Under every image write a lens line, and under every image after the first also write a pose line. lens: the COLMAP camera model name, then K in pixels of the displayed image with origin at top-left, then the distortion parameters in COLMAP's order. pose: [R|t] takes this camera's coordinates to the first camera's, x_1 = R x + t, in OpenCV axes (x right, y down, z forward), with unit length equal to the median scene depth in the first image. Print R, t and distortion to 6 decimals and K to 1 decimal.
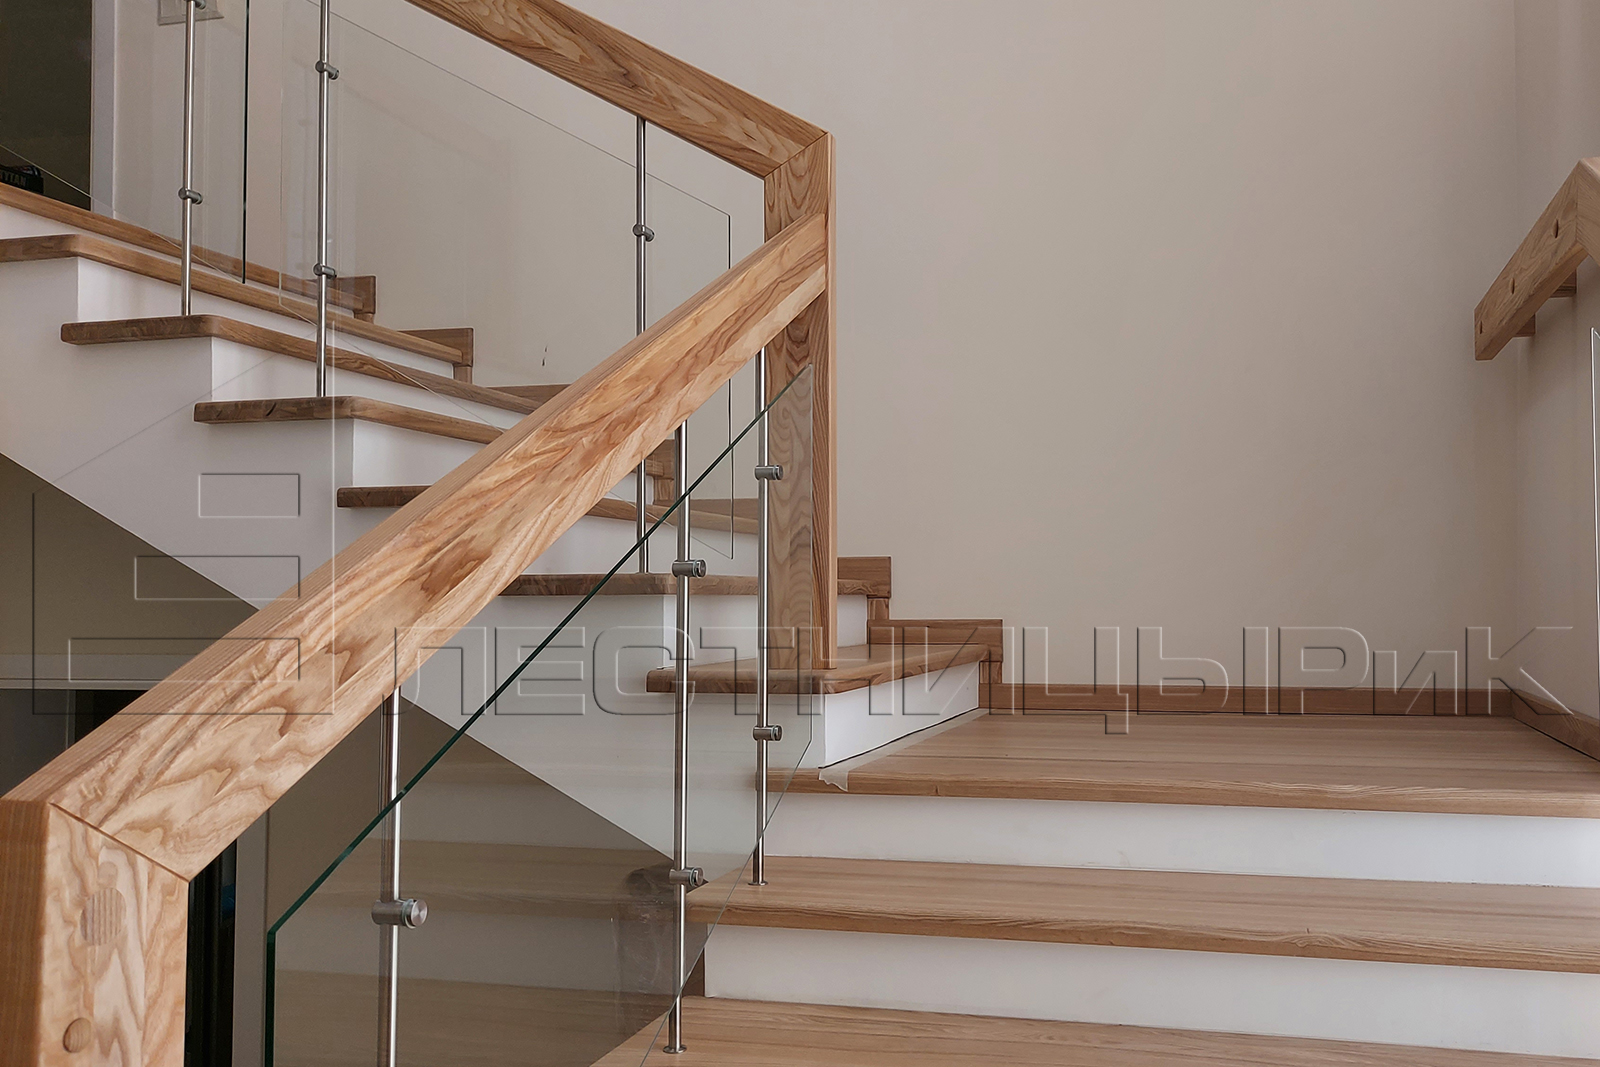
lens RADIAL K [[1378.9, 0, 931.6], [0, 1378.9, 556.1], [0, 0, 1]] dist [0.066554, -0.082129]
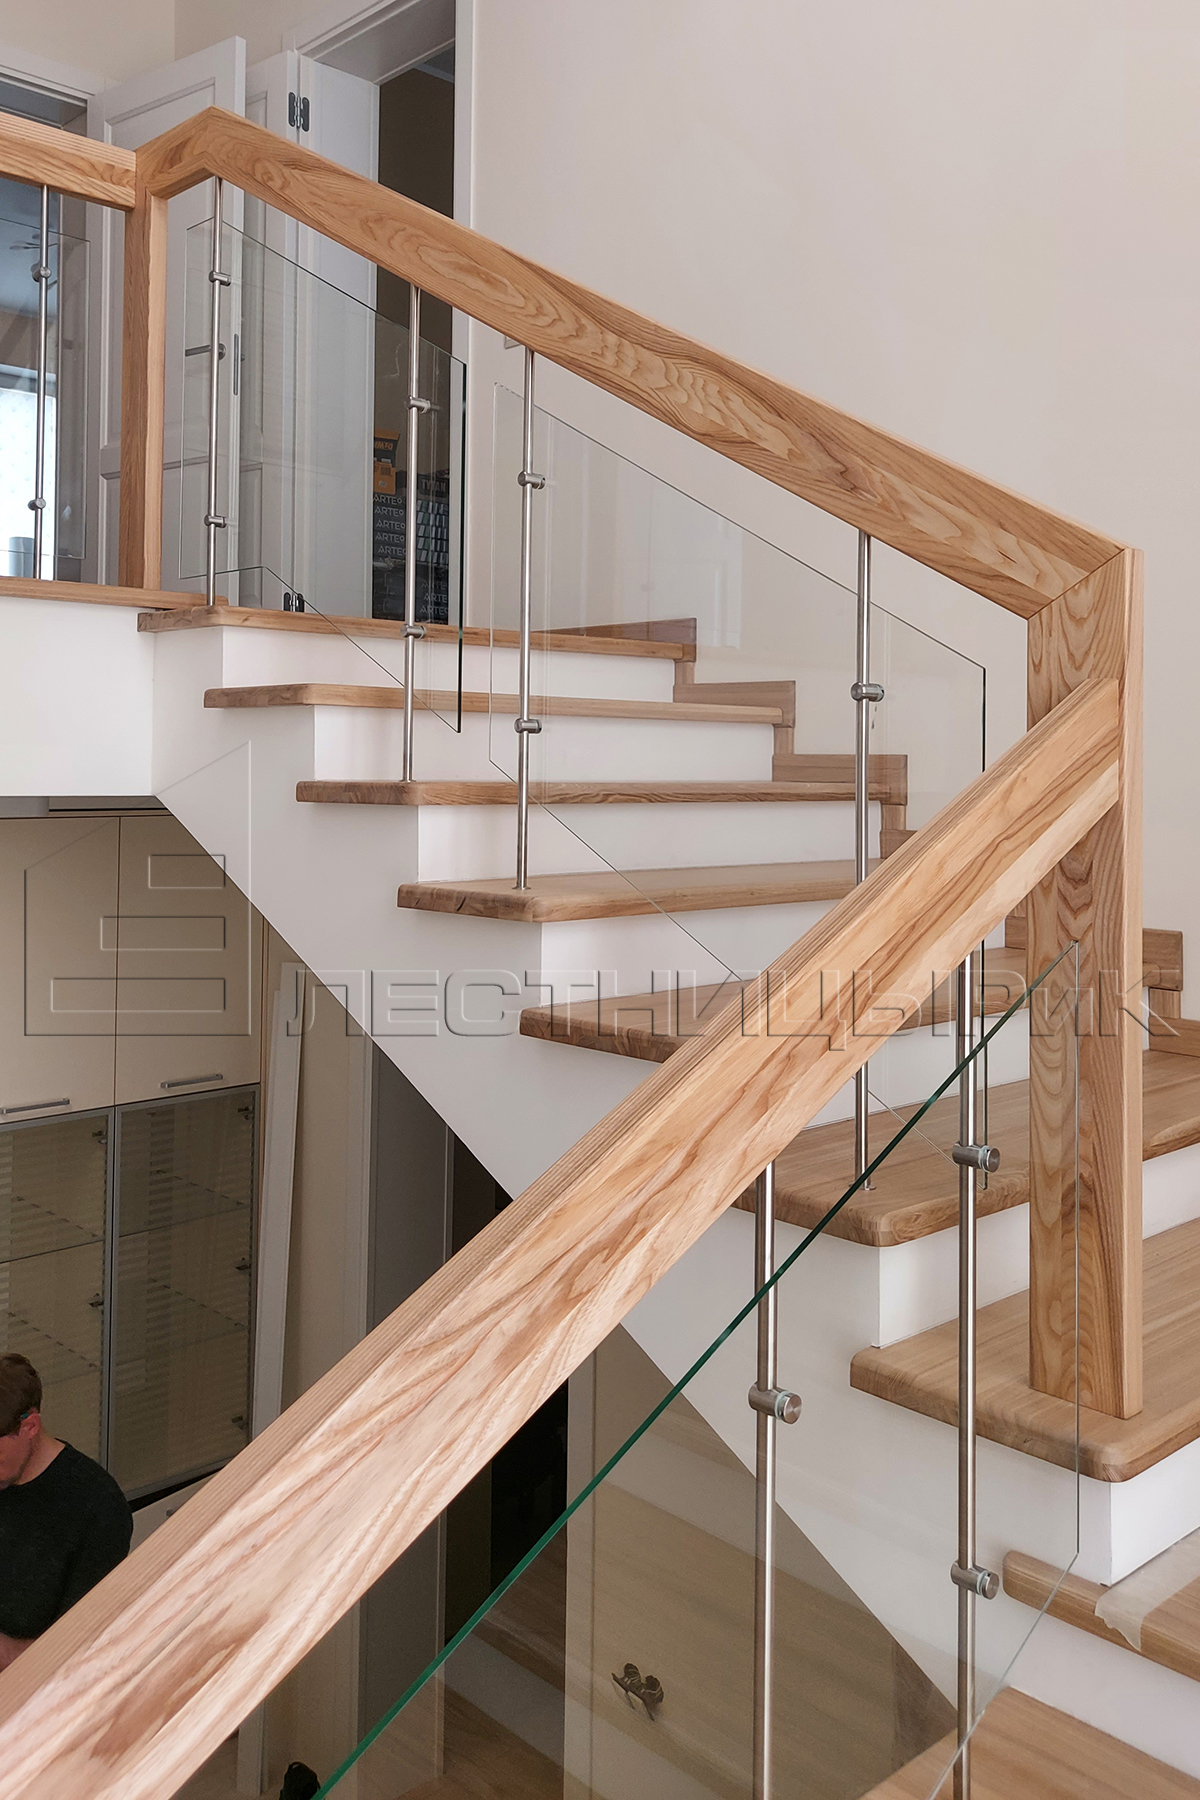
lens RADIAL K [[1551.3, 0, 584.0], [0, 1551.3, 735.7], [0, 0, 1]] dist [0.066554, -0.082129]
pose [[0.835187, 0.002135, -0.549961, 0.109398], [0.005543, 0.999909, 0.012300, -0.231053], [0.549938, -0.013321, 0.835099, 0.274892]]
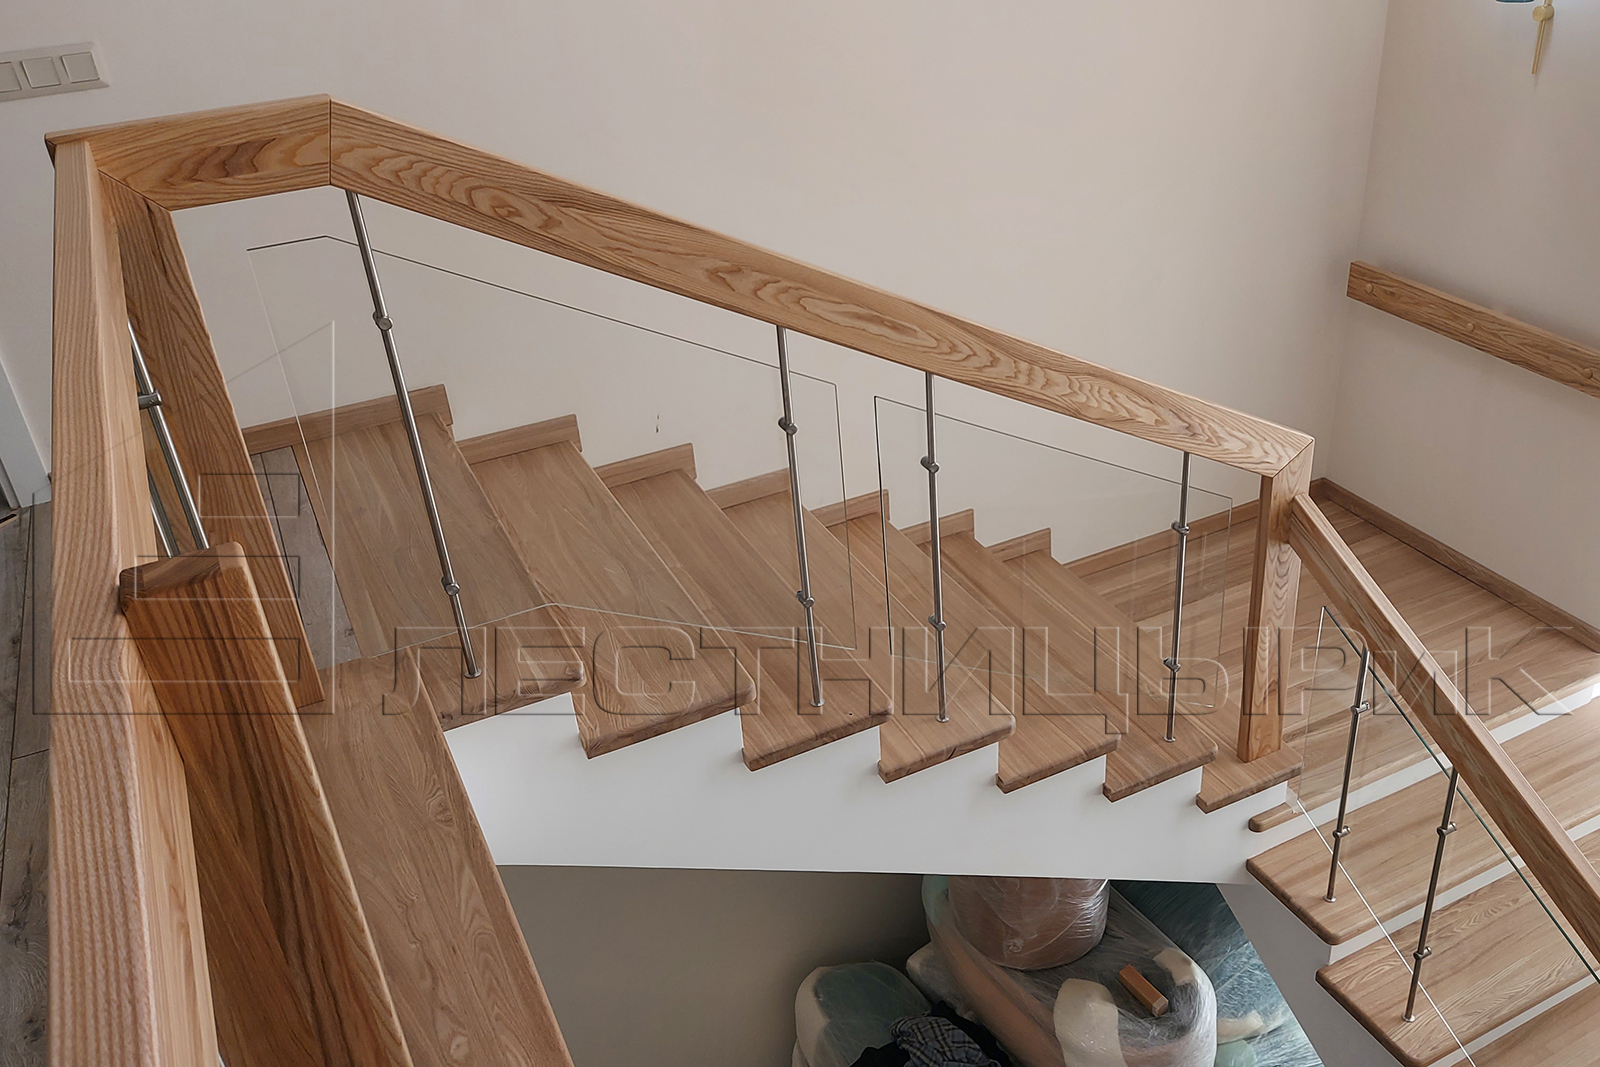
lens RADIAL K [[1380.6, 0, 891.2], [0, 1380.6, 549.0], [0, 0, 1]] dist [0.078023, -0.104283]
pose [[0.756299, -0.365243, 0.542780, -1.168446], [0.025988, 0.845769, 0.532917, -0.951672], [-0.653710, -0.388938, 0.649146, 0.343526]]
